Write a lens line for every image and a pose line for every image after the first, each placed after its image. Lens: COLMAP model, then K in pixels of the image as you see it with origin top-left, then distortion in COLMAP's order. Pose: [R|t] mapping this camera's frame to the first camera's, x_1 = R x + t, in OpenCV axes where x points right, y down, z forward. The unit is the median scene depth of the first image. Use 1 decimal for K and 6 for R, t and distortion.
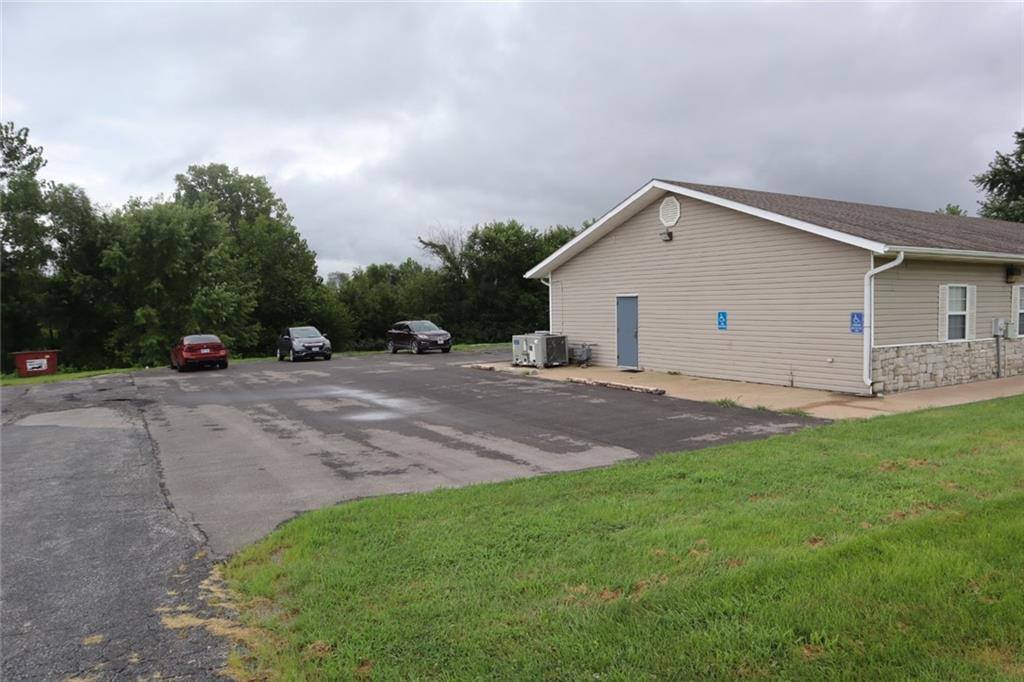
lens RADIAL K [[720.2, 0, 516.0], [0, 720.2, 338.0], [0, 0, 1]] dist [-0.129026, 0.090228]
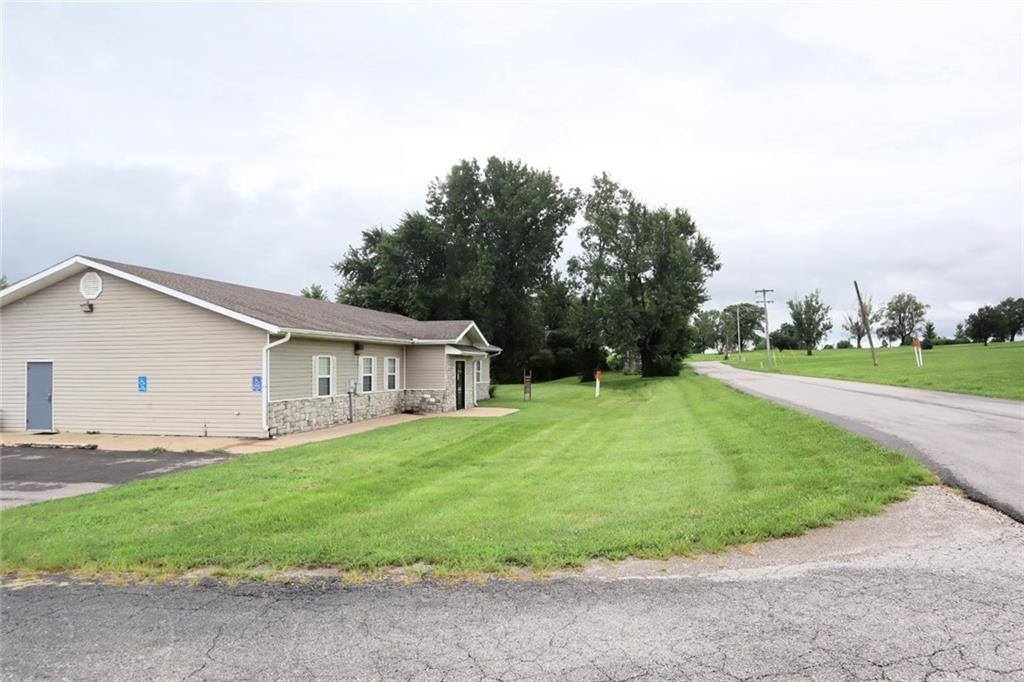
lens RADIAL K [[720.2, 0, 516.0], [0, 720.2, 338.0], [0, 0, 1]] dist [-0.129026, 0.090228]
pose [[0.670824, 0.035223, 0.740779, -0.164589], [0.033441, 0.996419, -0.077662, 0.011146], [-0.740862, 0.076870, 0.667244, -0.239470]]
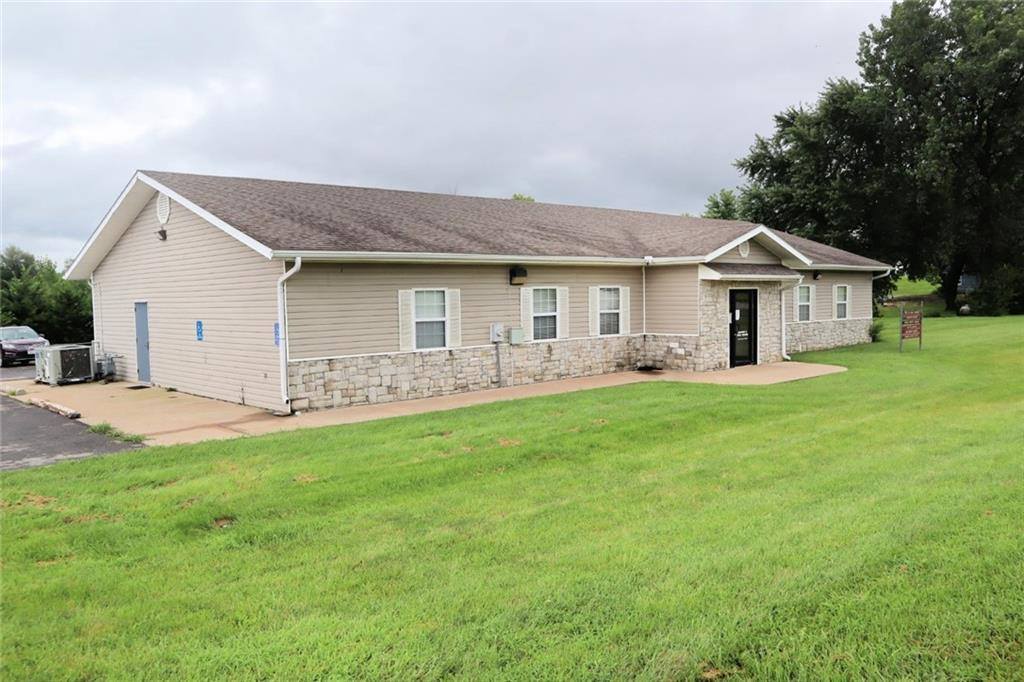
lens RADIAL K [[826.1, 0, 512.0], [0, 826.1, 341.0], [0, 0, 1]] dist [-0.112198, 0.114524]
pose [[0.974455, -0.019329, 0.223750, 0.493147], [0.017553, 0.999797, 0.009925, -0.016248], [-0.223897, -0.005744, 0.974596, -0.092134]]
